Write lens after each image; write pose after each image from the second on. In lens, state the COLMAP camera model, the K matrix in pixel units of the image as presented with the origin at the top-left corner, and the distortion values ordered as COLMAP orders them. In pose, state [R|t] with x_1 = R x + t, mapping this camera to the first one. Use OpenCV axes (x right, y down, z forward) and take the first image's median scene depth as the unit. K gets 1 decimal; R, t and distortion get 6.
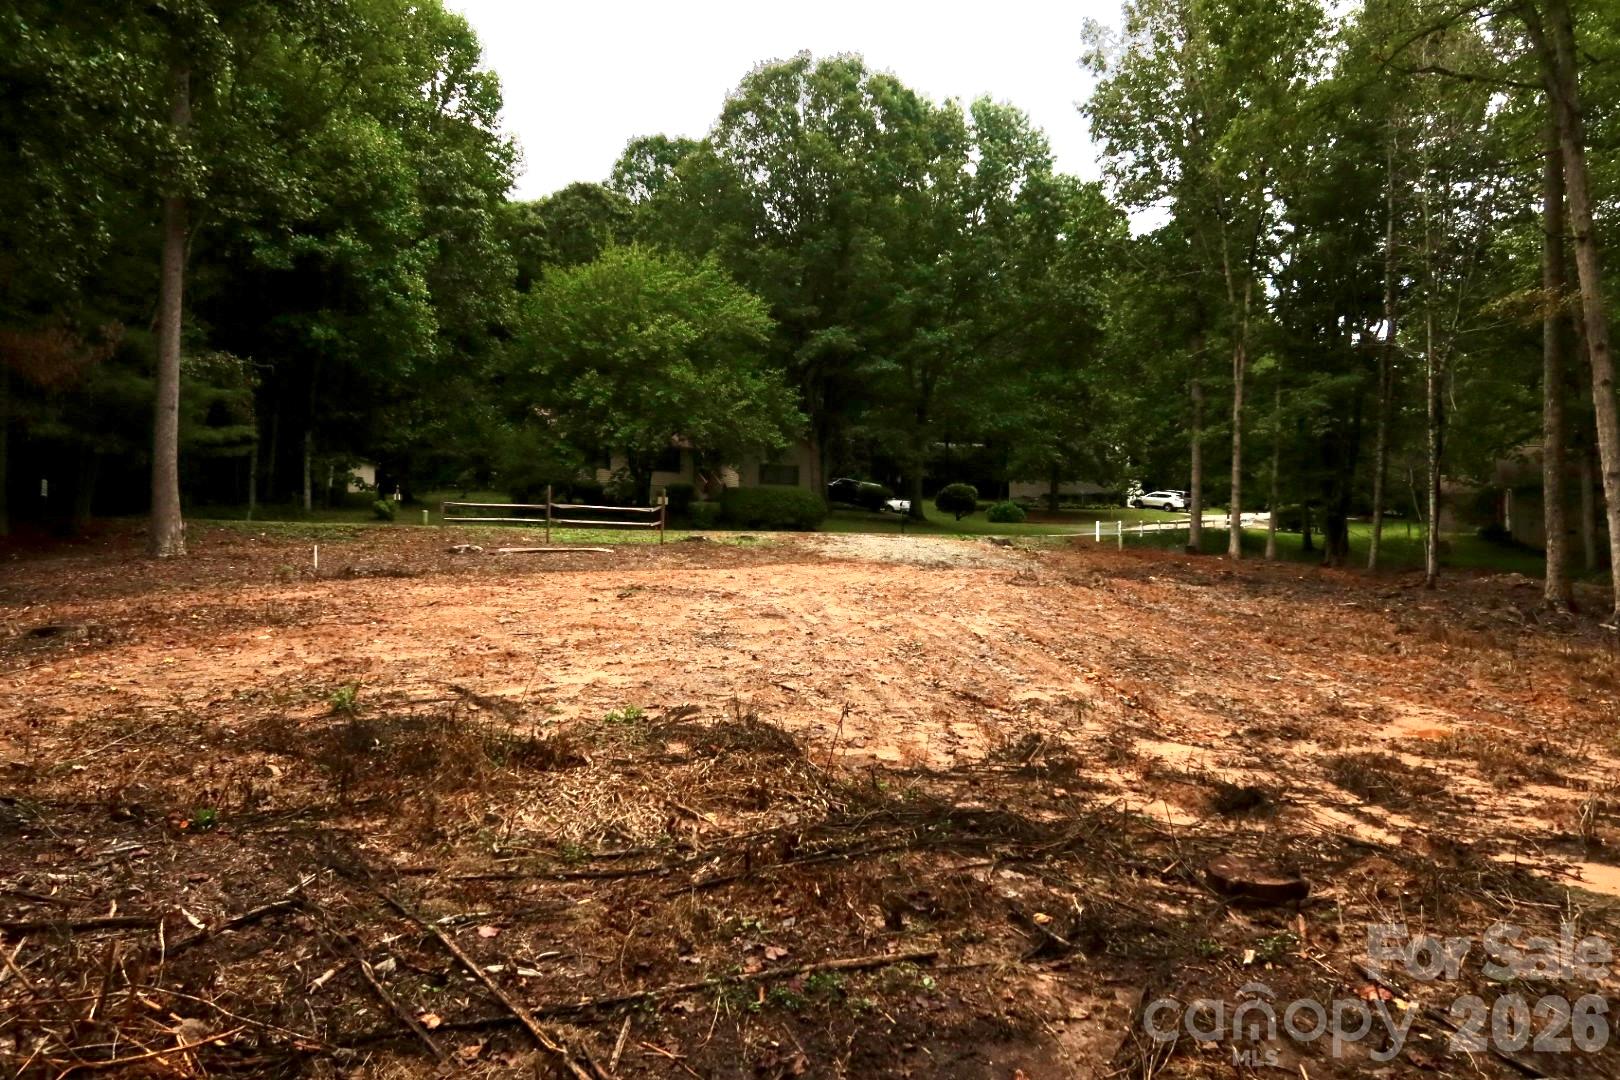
lens RADIAL K [[1114.8, 0, 802.3], [0, 1114.8, 535.5], [0, 0, 1]] dist [-0.025397, 0.009142]
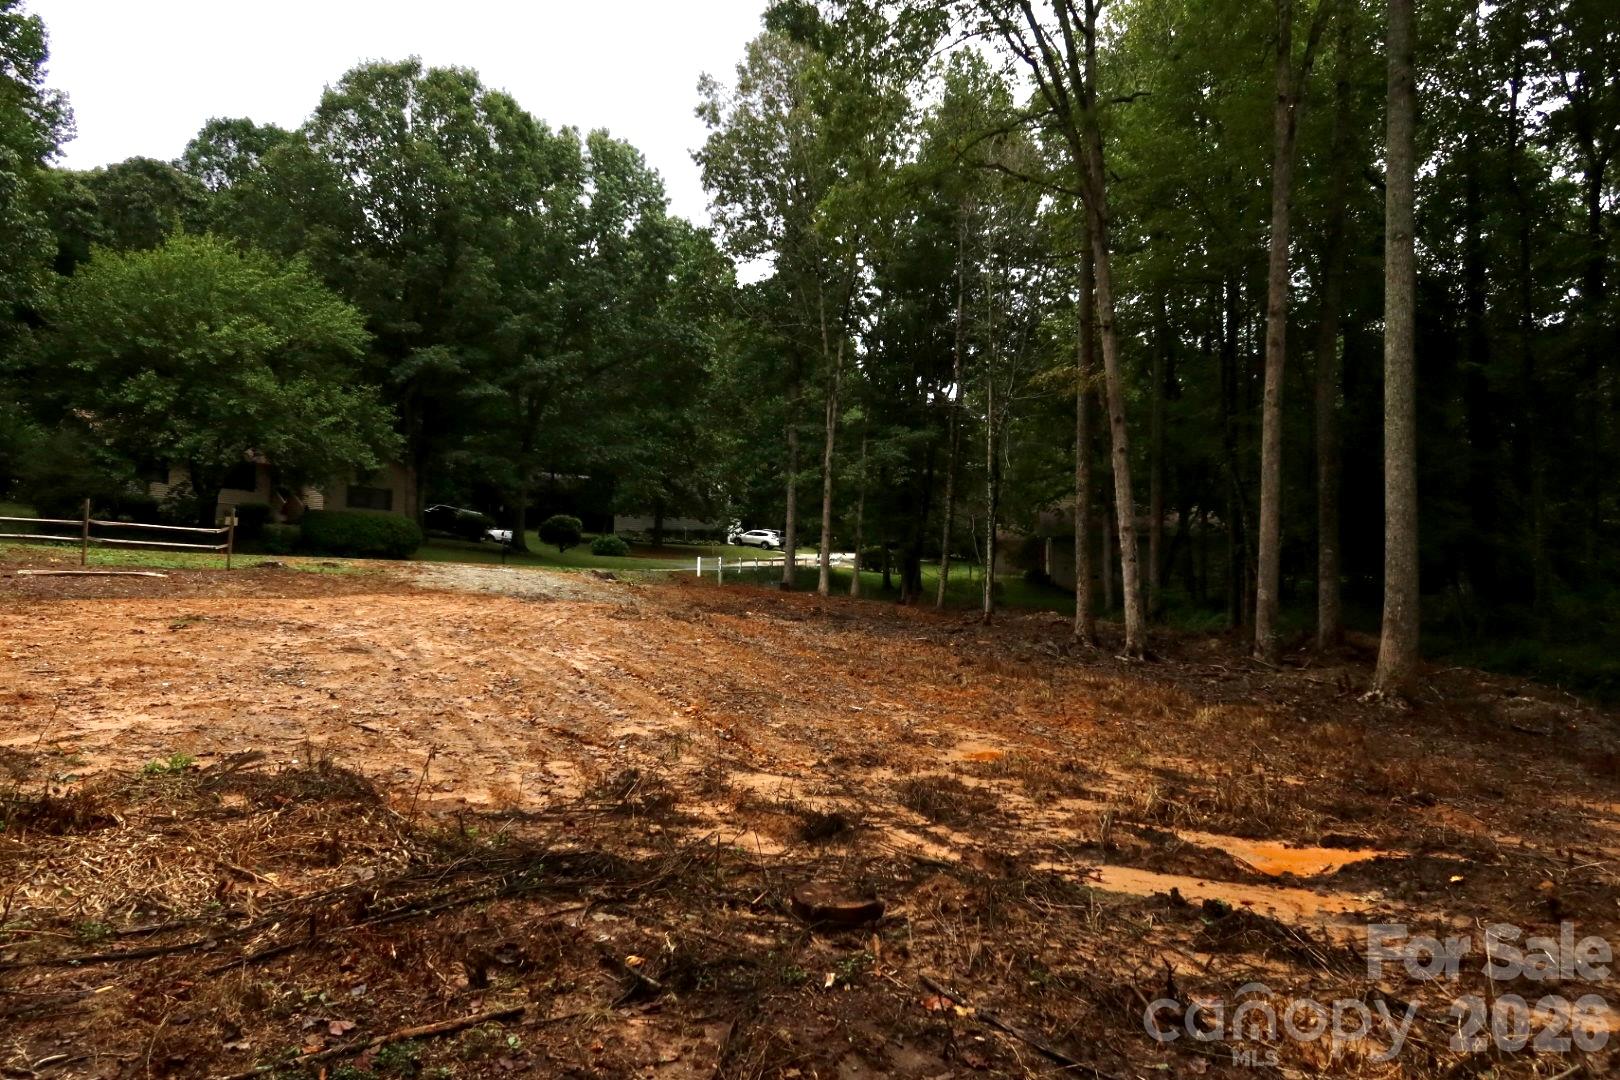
lens RADIAL K [[1114.8, 0, 797.2], [0, 1114.8, 541.1], [0, 0, 1]] dist [-0.025397, 0.009142]
pose [[0.939924, 0.031327, 0.339944, 0.000664], [-0.023088, 0.999334, -0.028256, -0.000337], [-0.340603, 0.018709, 0.940021, 0.002148]]
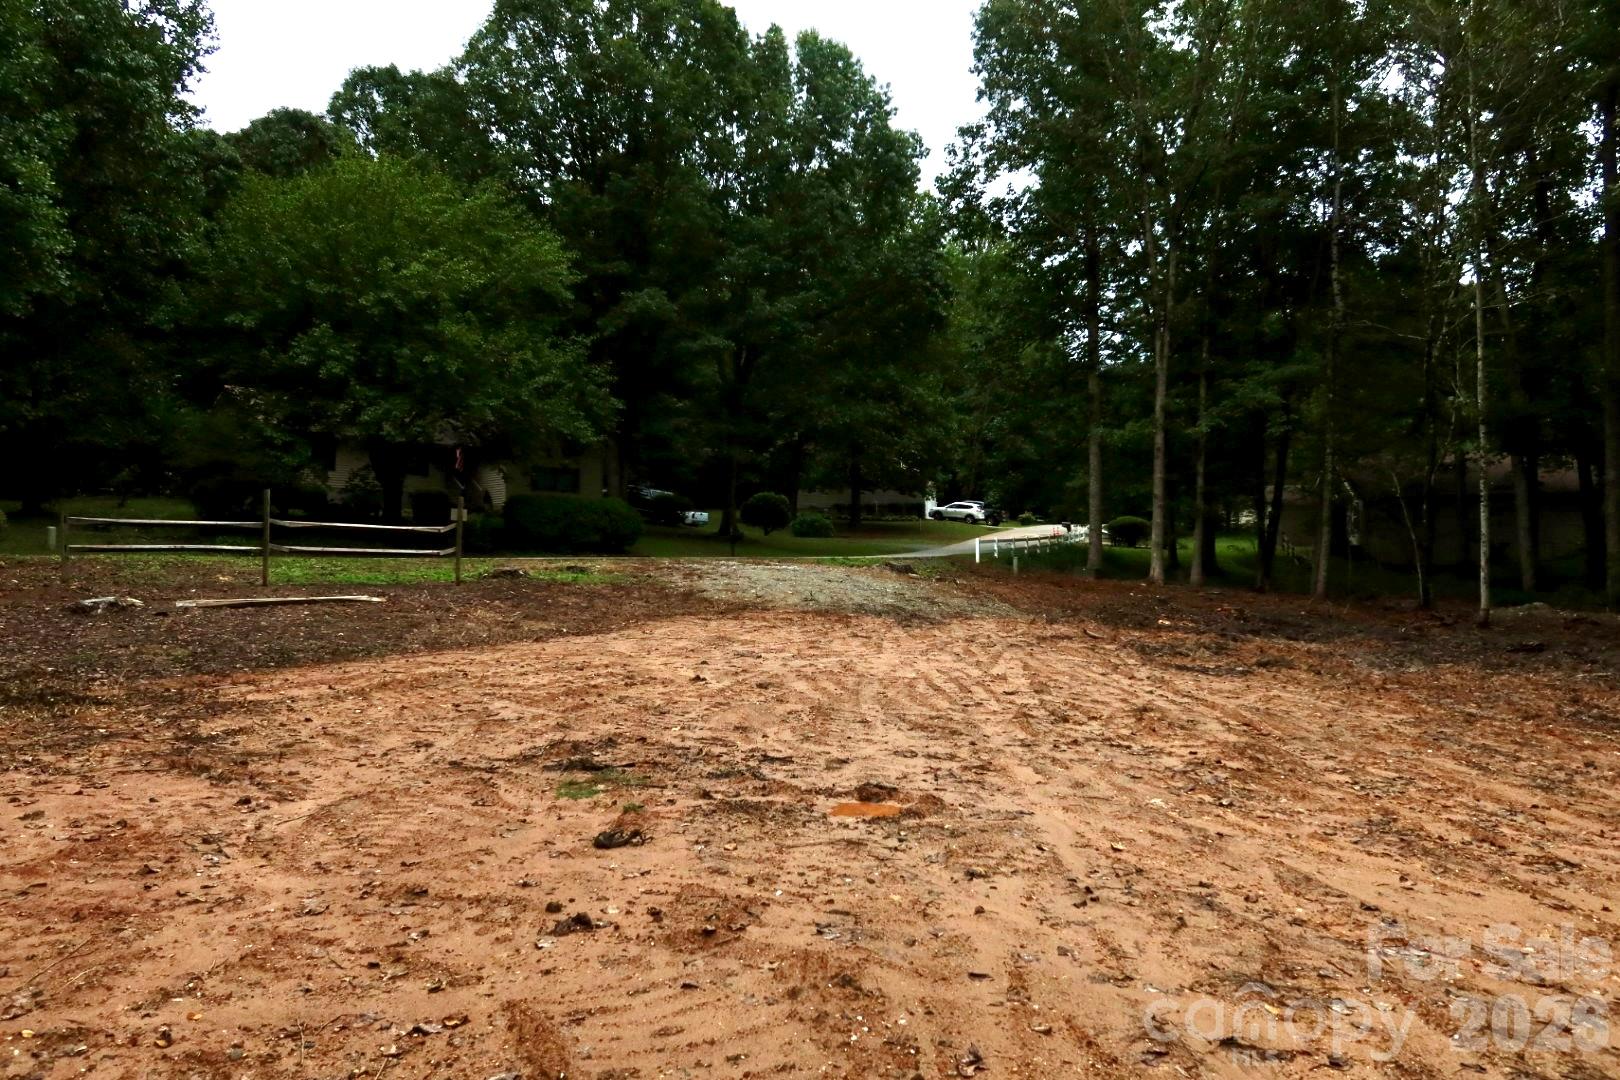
lens RADIAL K [[1114.8, 0, 797.5], [0, 1114.8, 539.9], [0, 0, 1]] dist [-0.025397, 0.009142]
pose [[0.970093, -0.004167, 0.242696, -0.084905], [0.005183, 0.999980, -0.003547, -0.012514], [-0.242677, 0.004699, 0.970096, 0.313328]]
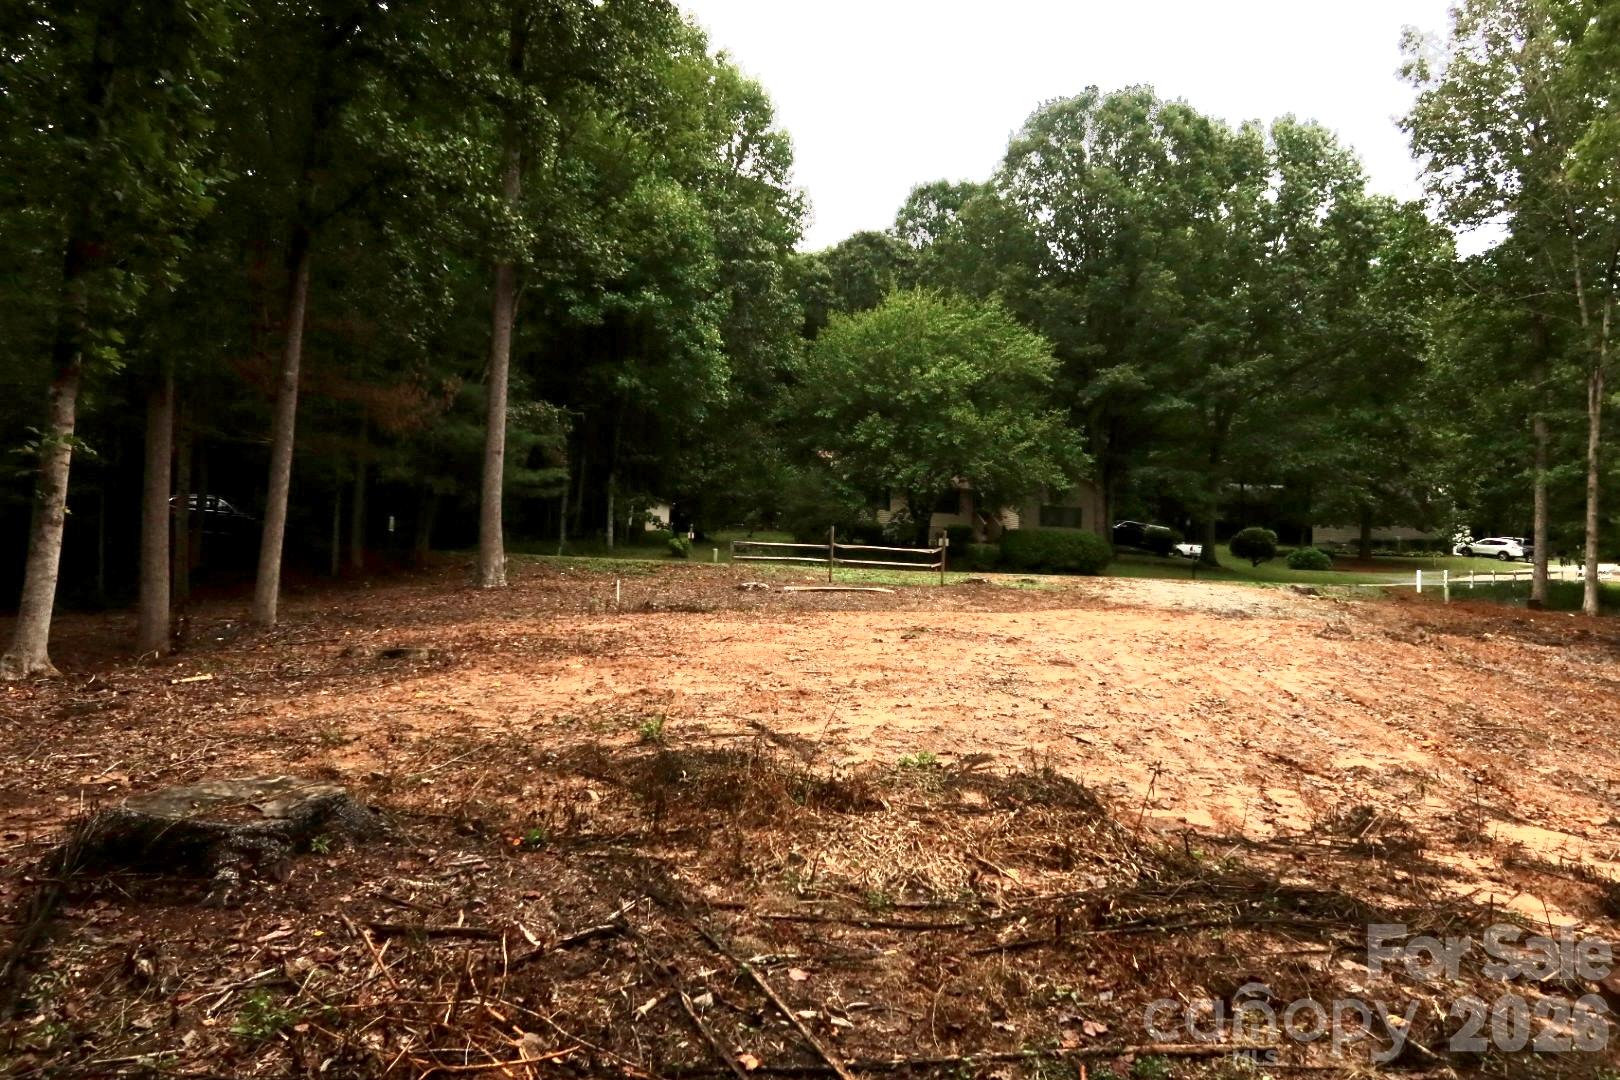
lens RADIAL K [[1114.8, 0, 804.4], [0, 1114.8, 534.1], [0, 0, 1]] dist [-0.025397, 0.009142]
pose [[0.970270, 0.010172, -0.241810, -0.004355], [-0.019368, 0.999175, -0.035683, -0.000512], [0.241247, 0.039305, 0.969667, 0.001564]]
